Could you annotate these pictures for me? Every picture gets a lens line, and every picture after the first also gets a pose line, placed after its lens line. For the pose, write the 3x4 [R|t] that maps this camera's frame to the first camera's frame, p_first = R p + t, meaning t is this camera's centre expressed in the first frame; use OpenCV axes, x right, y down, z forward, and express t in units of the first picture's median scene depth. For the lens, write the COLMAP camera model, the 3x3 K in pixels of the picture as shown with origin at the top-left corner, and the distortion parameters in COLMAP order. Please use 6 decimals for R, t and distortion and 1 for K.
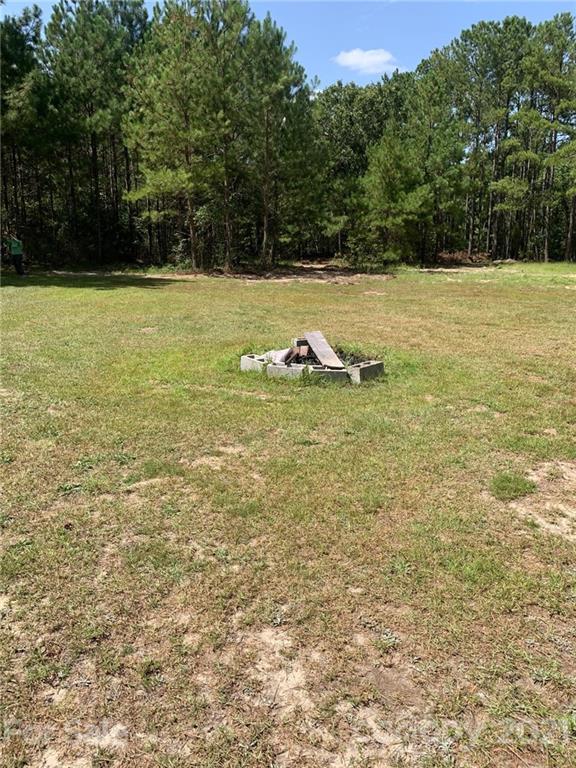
lens RADIAL K [[590.4, 0, 286.7], [0, 590.4, 379.2], [0, 0, 1]] dist [0.017262, -0.017361]
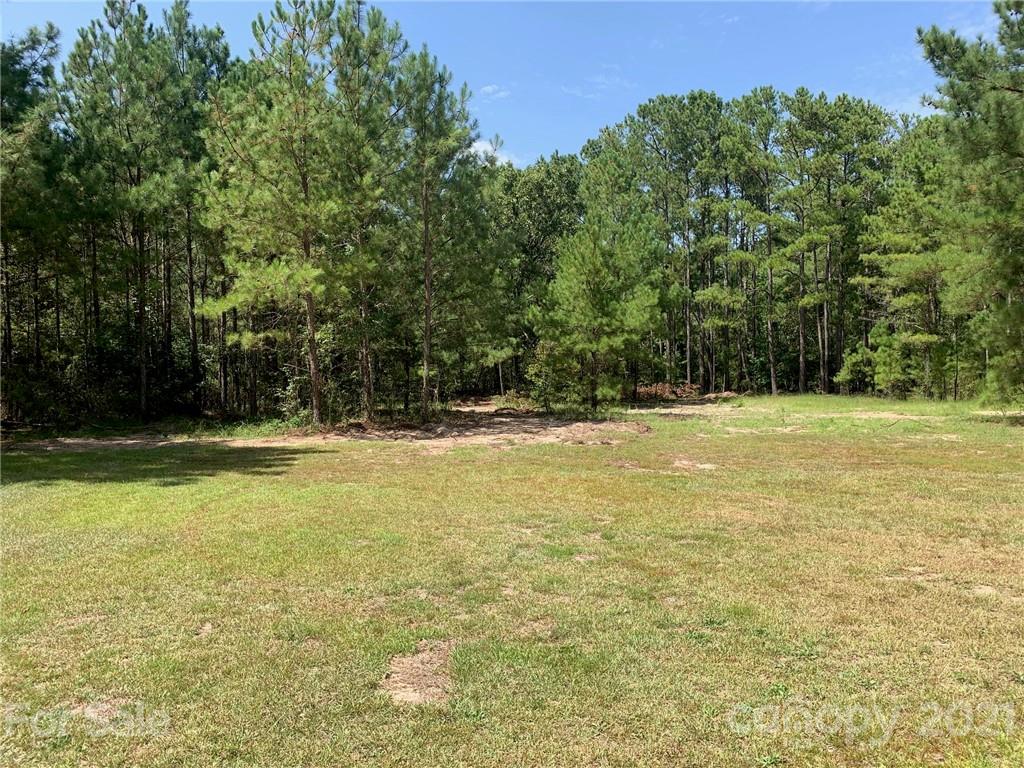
lens RADIAL K [[787.2, 0, 506.0], [0, 787.2, 393.7], [0, 0, 1]] dist [0.017262, -0.017361]
pose [[0.987500, -0.028007, 0.155113, -0.083619], [0.058659, 0.978701, -0.196731, -0.048073], [-0.146299, 0.203370, 0.968110, 0.188695]]
